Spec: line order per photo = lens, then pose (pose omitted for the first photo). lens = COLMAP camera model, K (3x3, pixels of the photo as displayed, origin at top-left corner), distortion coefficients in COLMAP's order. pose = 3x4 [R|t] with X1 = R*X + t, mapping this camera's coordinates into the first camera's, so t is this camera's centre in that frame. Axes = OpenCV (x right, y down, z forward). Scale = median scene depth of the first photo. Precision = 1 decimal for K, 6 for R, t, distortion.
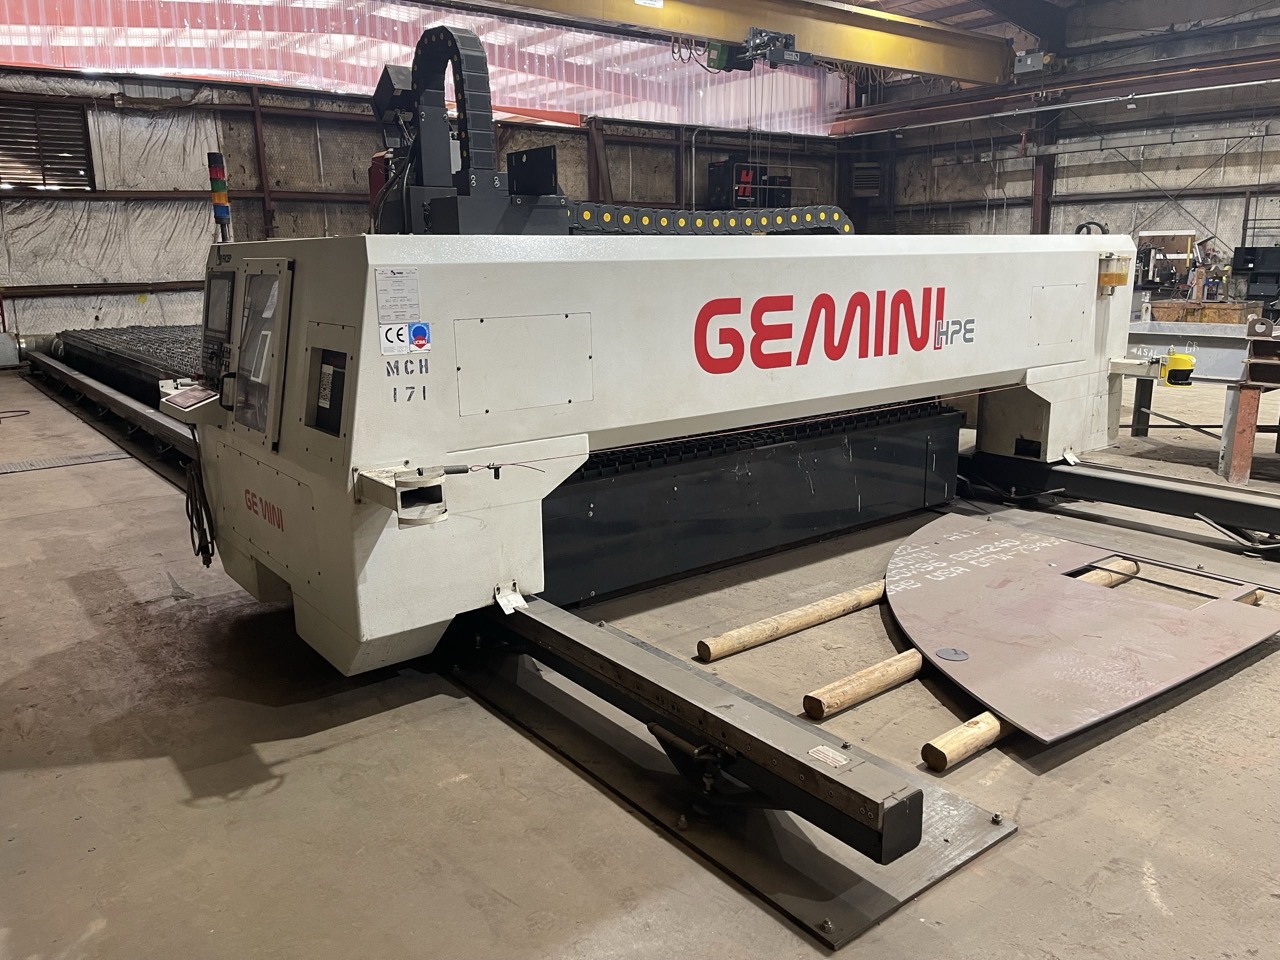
lens RADIAL K [[961.2, 0, 640.0], [0, 961.2, 480.0], [0, 0, 1]] dist [0.082327, -0.114460]
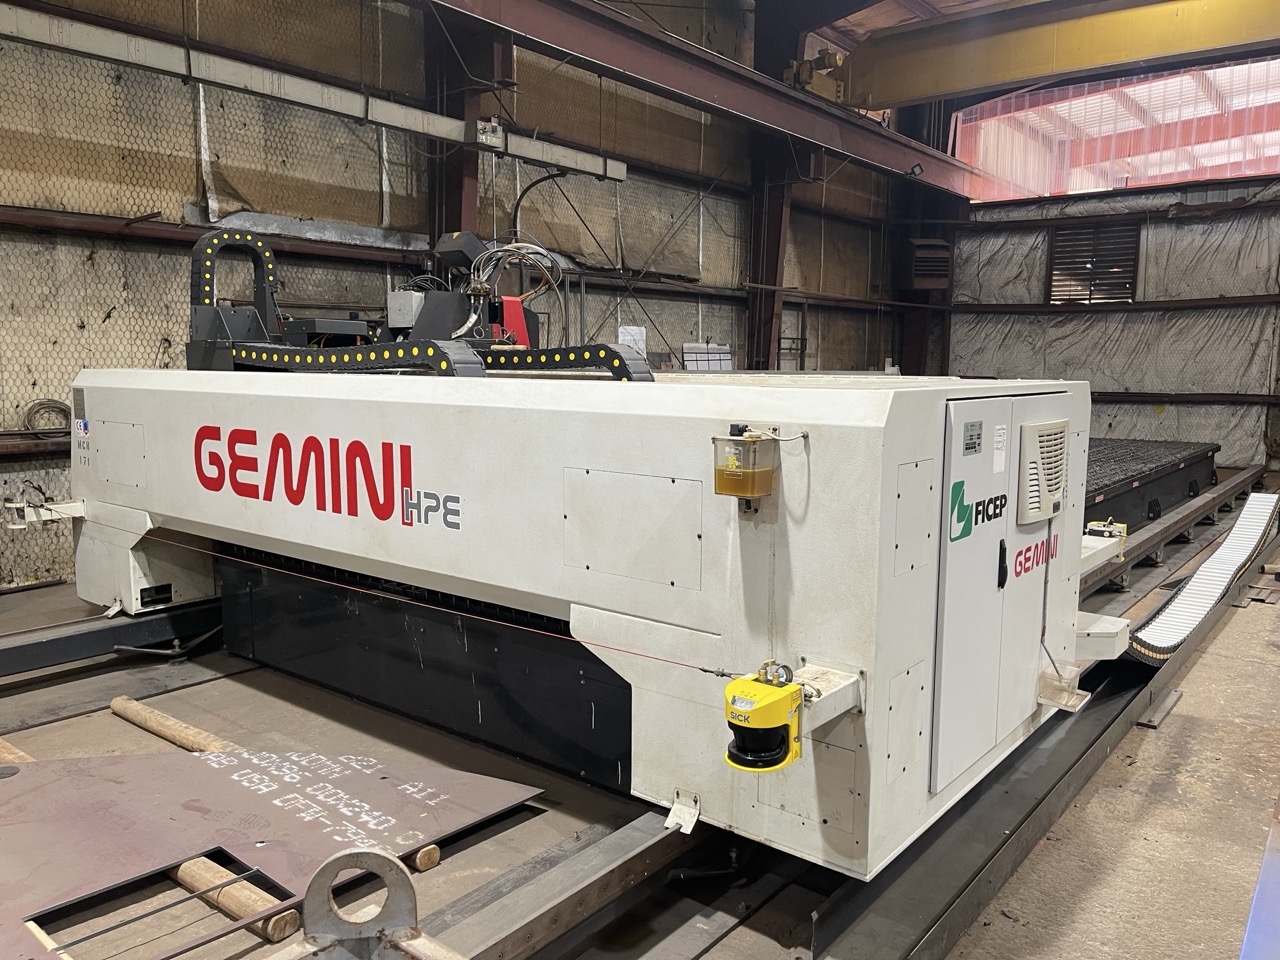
lens RADIAL K [[961.2, 0, 640.0], [0, 961.2, 480.0], [0, 0, 1]] dist [0.082327, -0.114460]
pose [[0.231889, 0.133787, -0.963498, 1.045597], [-0.227905, 0.970400, 0.079895, -0.264078], [0.945668, 0.201059, 0.255515, 0.947435]]
